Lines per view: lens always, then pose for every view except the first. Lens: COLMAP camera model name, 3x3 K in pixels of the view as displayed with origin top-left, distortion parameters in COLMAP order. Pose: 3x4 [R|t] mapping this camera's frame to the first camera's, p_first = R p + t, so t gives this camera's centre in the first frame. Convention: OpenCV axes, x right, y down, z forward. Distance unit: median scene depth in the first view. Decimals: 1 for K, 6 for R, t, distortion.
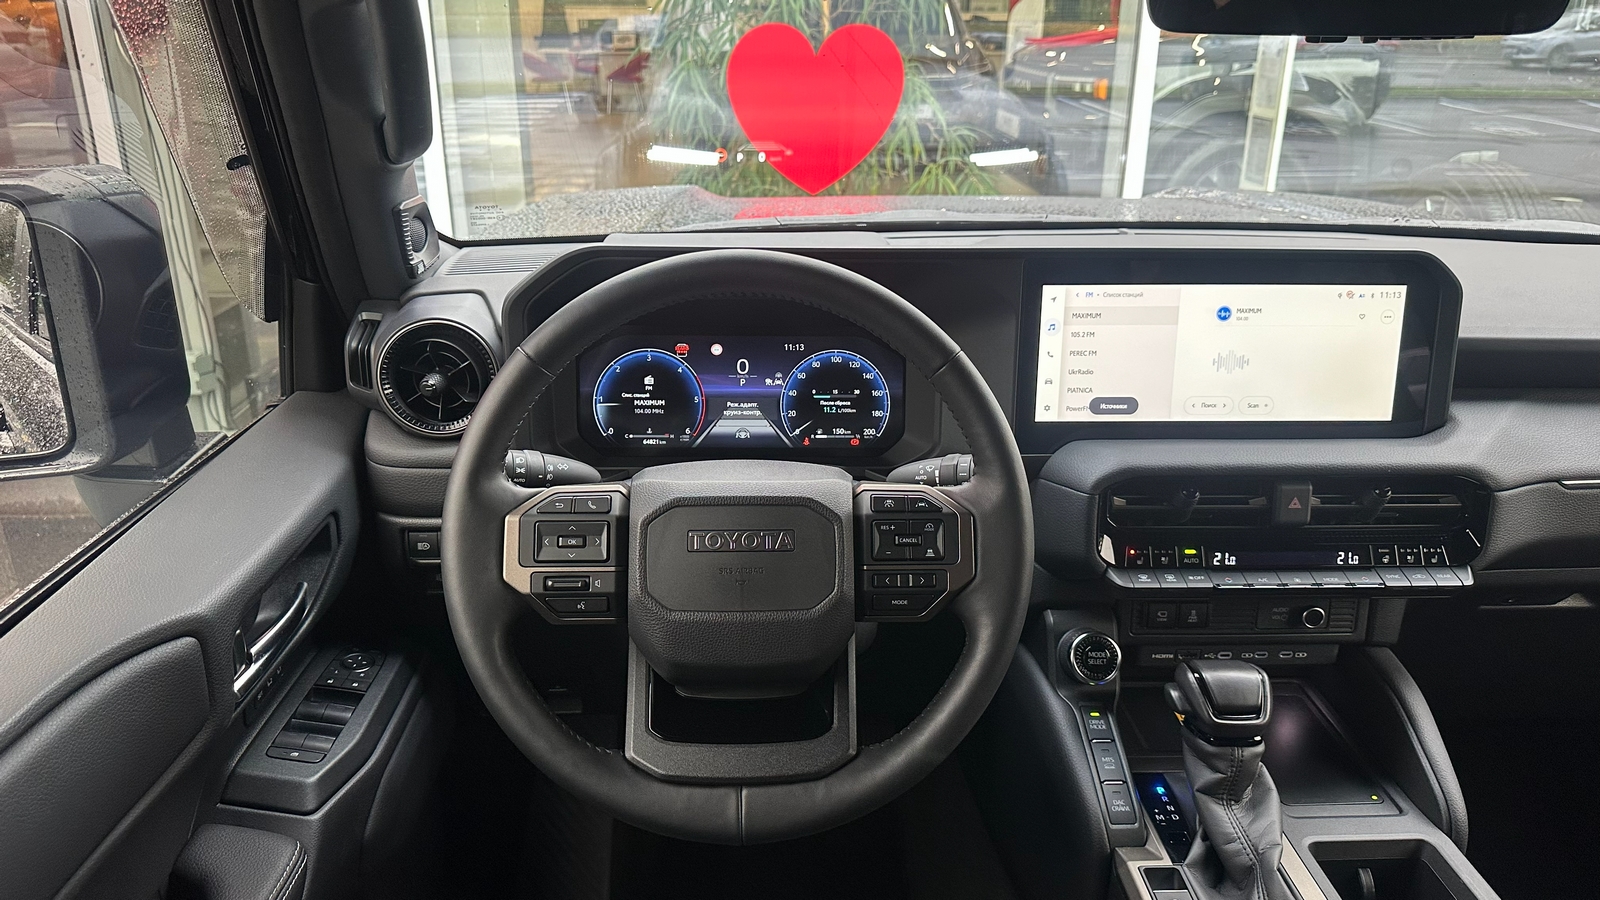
lens RADIAL K [[1123.8, 0, 789.9], [0, 1123.8, 445.7], [0, 0, 1]] dist [0.062813, -0.081349]
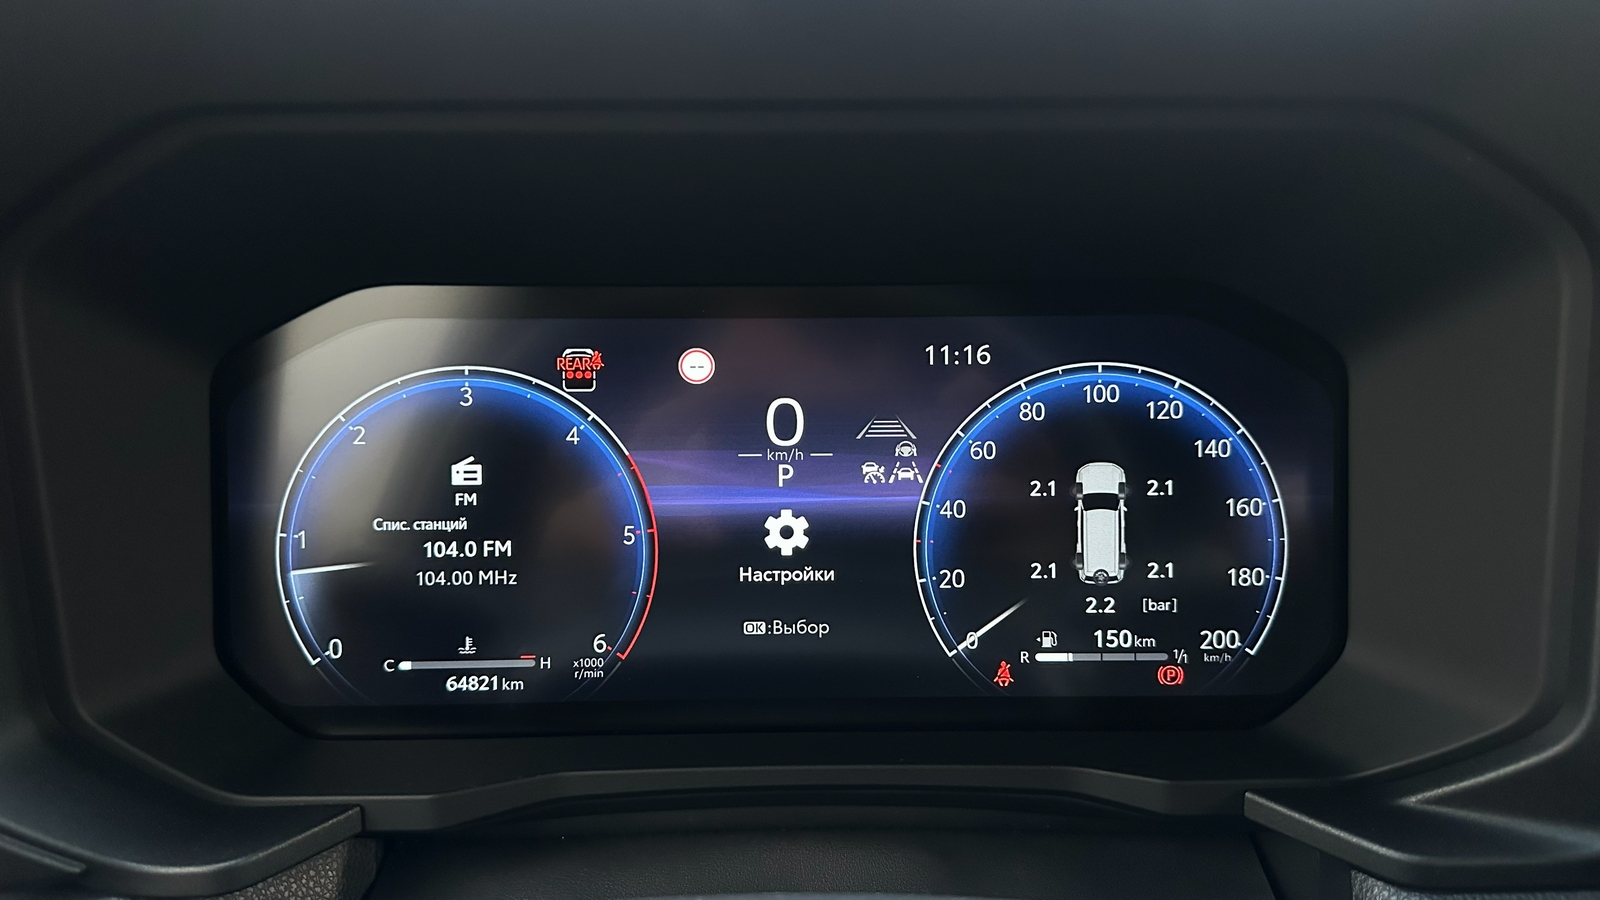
lens RADIAL K [[1123.8, 0, 811.5], [0, 1123.8, 446.9], [0, 0, 1]] dist [0.062813, -0.081349]
pose [[0.997854, -0.015859, -0.063526, -0.017399], [0.008973, 0.994192, -0.107249, -0.034646], [0.064858, 0.106449, 0.992201, 0.763384]]
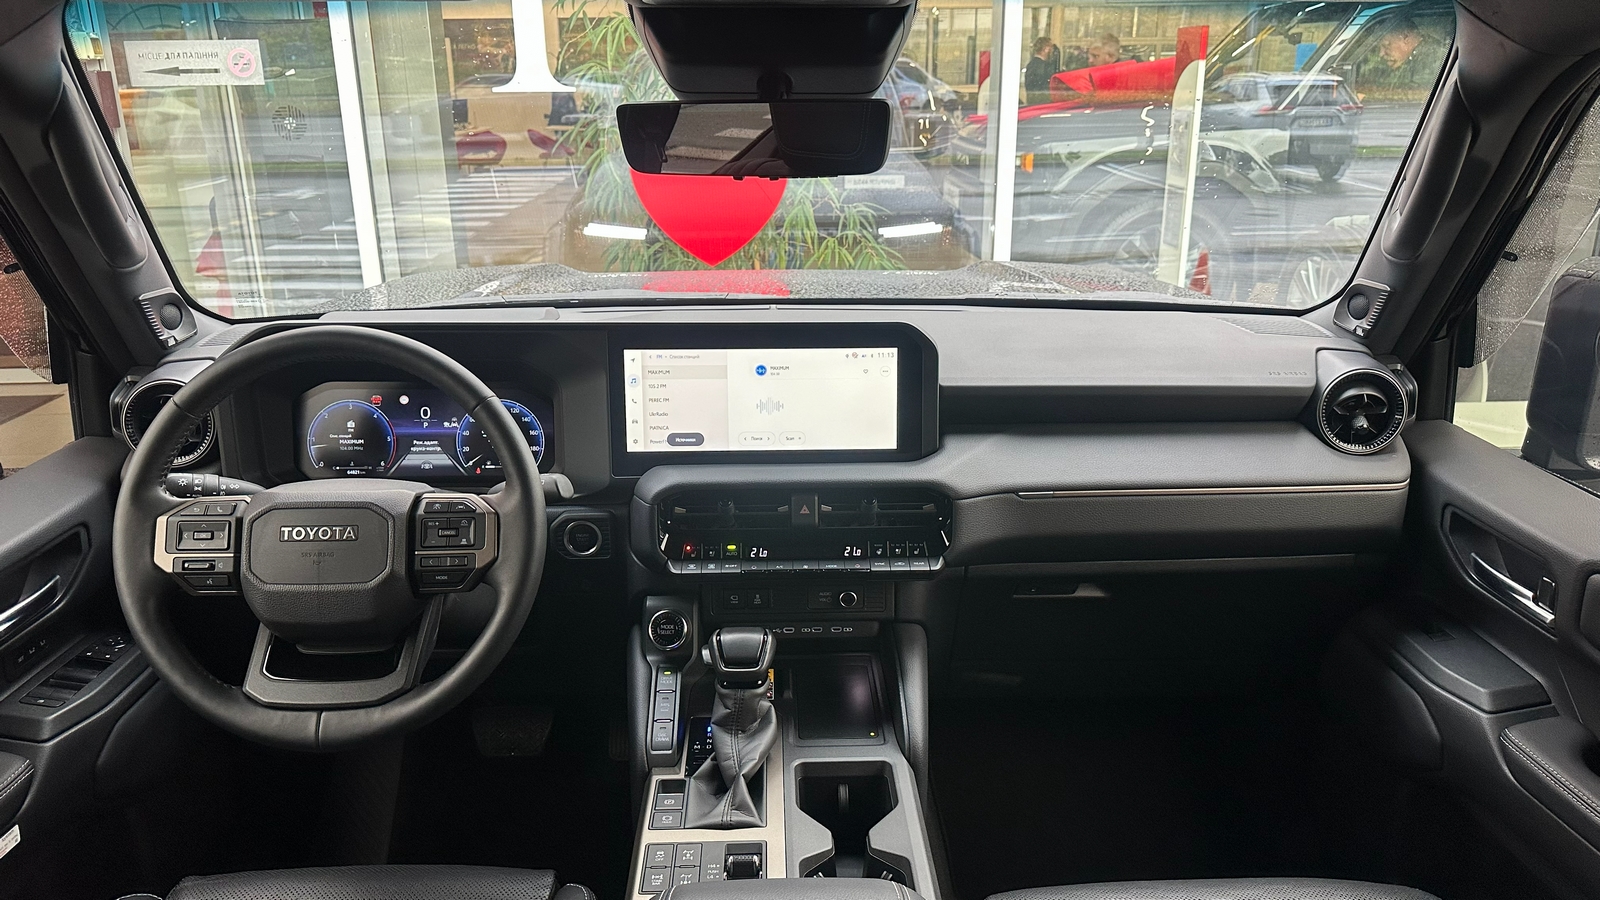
lens RADIAL K [[1123.8, 0, 812.2], [0, 1123.8, 445.6], [0, 0, 1]] dist [0.062813, -0.081349]
pose [[0.999813, -0.010721, -0.016120, 0.459718], [0.009858, 0.998563, -0.052671, 0.043399], [0.016661, 0.052502, 0.998482, -0.318900]]
